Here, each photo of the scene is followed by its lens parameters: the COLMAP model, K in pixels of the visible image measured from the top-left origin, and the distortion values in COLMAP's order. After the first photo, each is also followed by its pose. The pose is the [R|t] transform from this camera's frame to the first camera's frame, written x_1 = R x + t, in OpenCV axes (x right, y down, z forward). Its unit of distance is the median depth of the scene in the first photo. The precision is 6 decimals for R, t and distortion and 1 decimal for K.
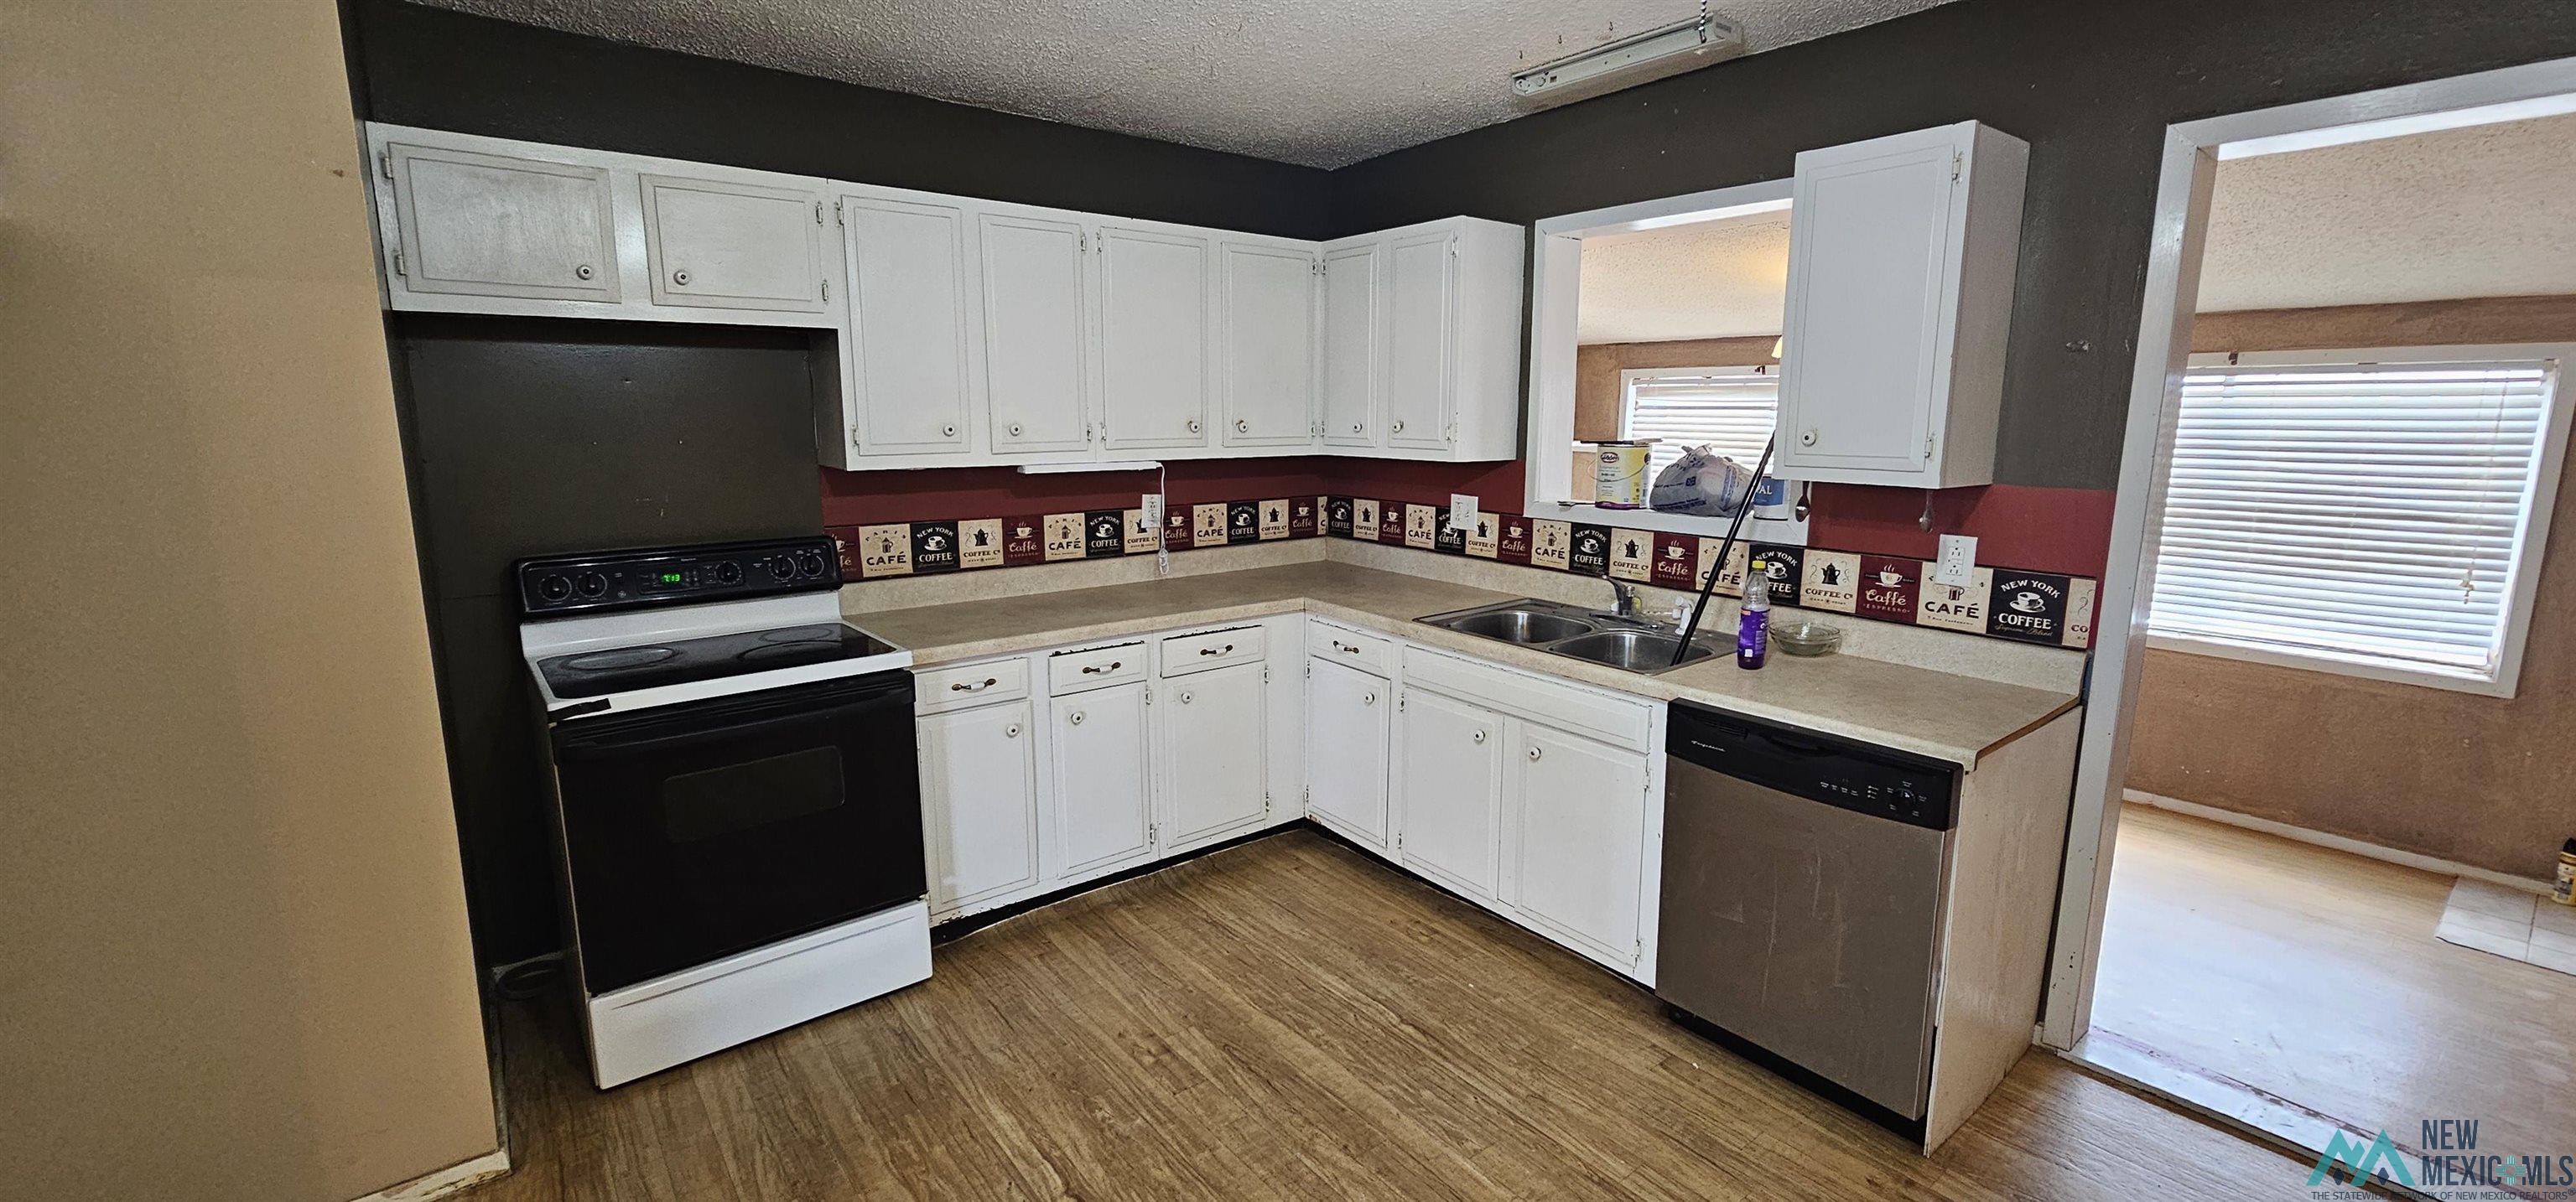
lens RADIAL K [[1046.2, 0, 1293.6], [0, 1046.2, 591.8], [0, 0, 1]] dist [-0.005249, -0.000227]
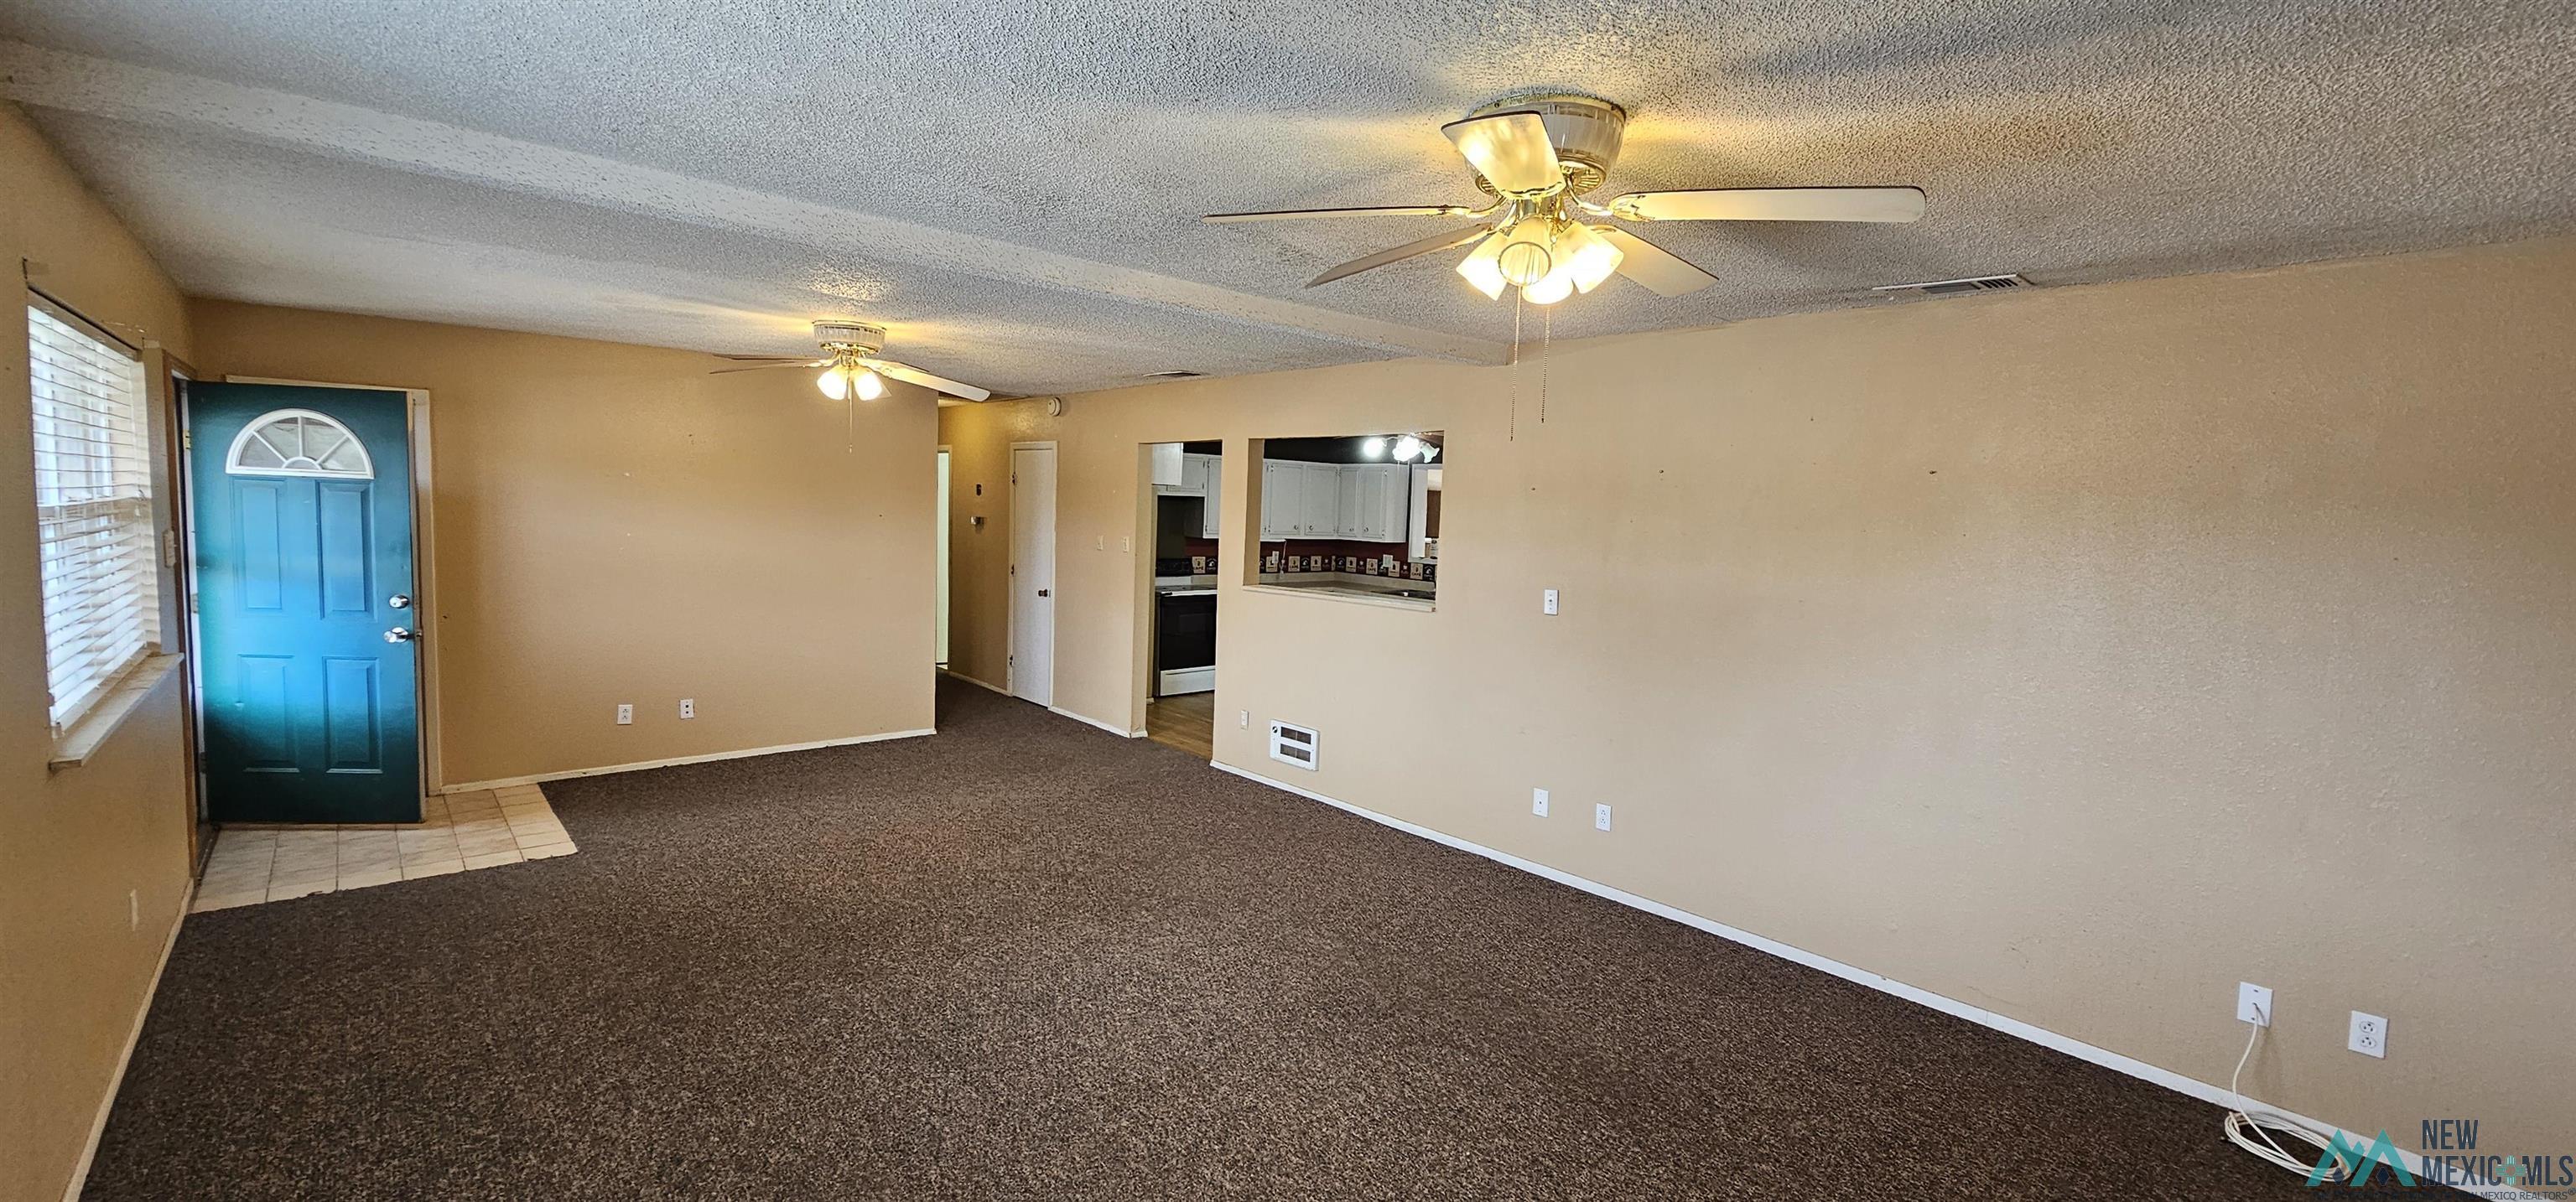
lens RADIAL K [[1046.2, 0, 1289.0], [0, 1046.2, 612.6], [0, 0, 1]] dist [-0.005249, -0.000227]
pose [[0.997702, 0.026176, 0.062488, -0.346487], [-0.021763, 0.997289, -0.070286, 0.336372], [-0.064158, 0.068764, 0.995568, -2.242840]]
